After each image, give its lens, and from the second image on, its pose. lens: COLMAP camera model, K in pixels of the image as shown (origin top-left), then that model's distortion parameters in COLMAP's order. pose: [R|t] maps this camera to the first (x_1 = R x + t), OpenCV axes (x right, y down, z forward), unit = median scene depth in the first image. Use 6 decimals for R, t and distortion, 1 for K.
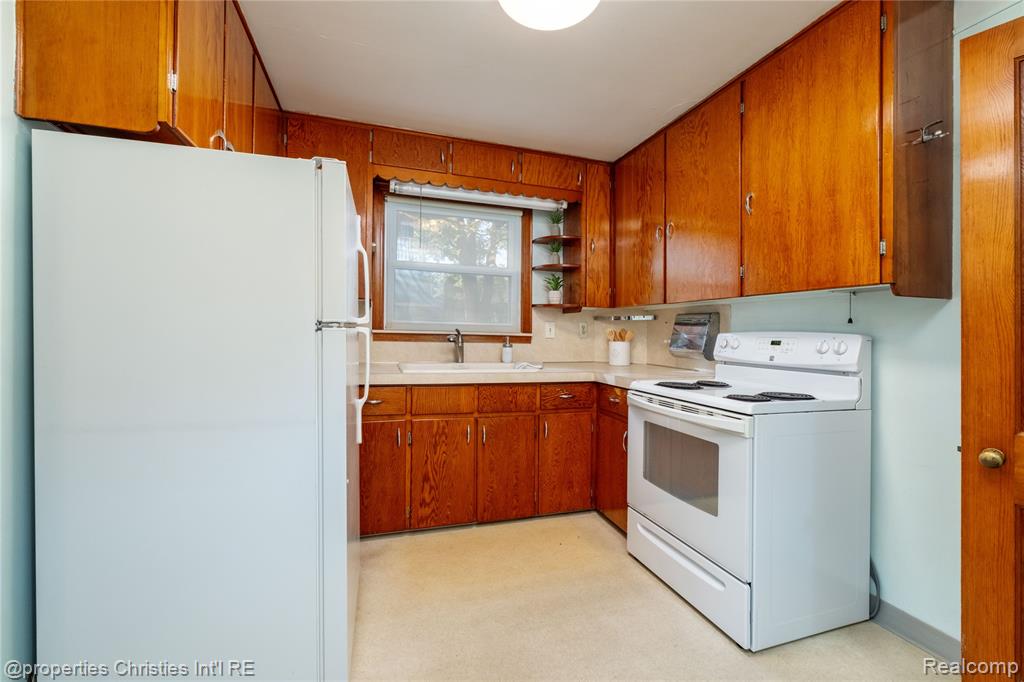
lens RADIAL K [[435.3, 0, 514.5], [0, 435.3, 324.6], [0, 0, 1]] dist [-0.000880, -0.000144]
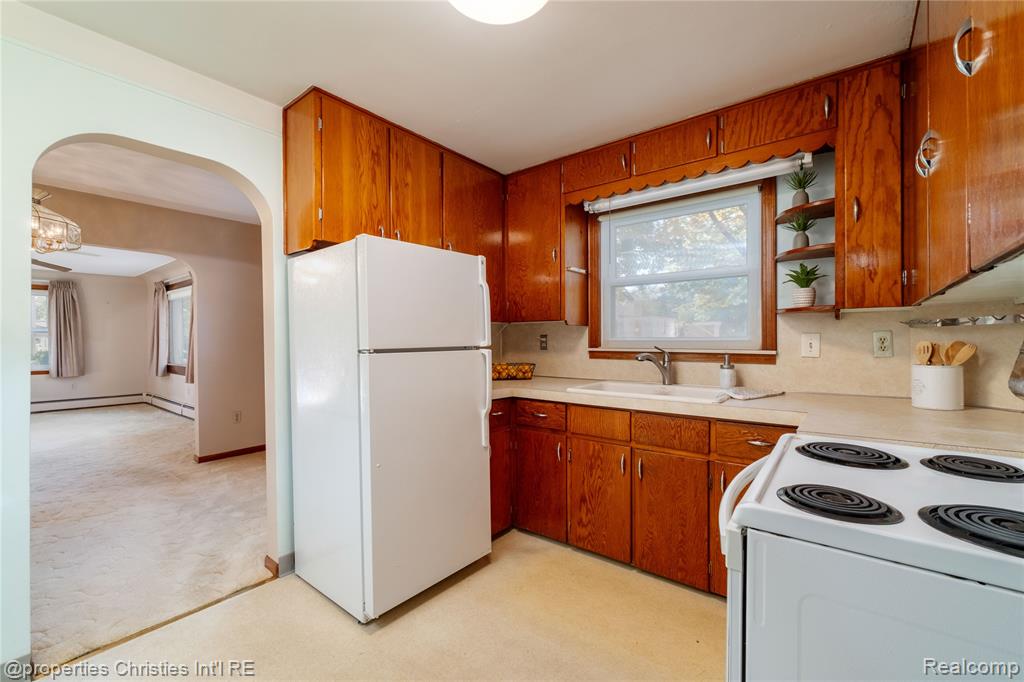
lens RADIAL K [[433.2, 0, 512.0], [0, 433.2, 341.0], [0, 0, 1]] dist [0.001993, 0.000071]
pose [[0.550789, -0.019412, -0.834418, 0.435074], [0.029559, 0.999556, -0.003742, -0.006156], [0.834121, -0.022603, 0.551119, 0.264662]]
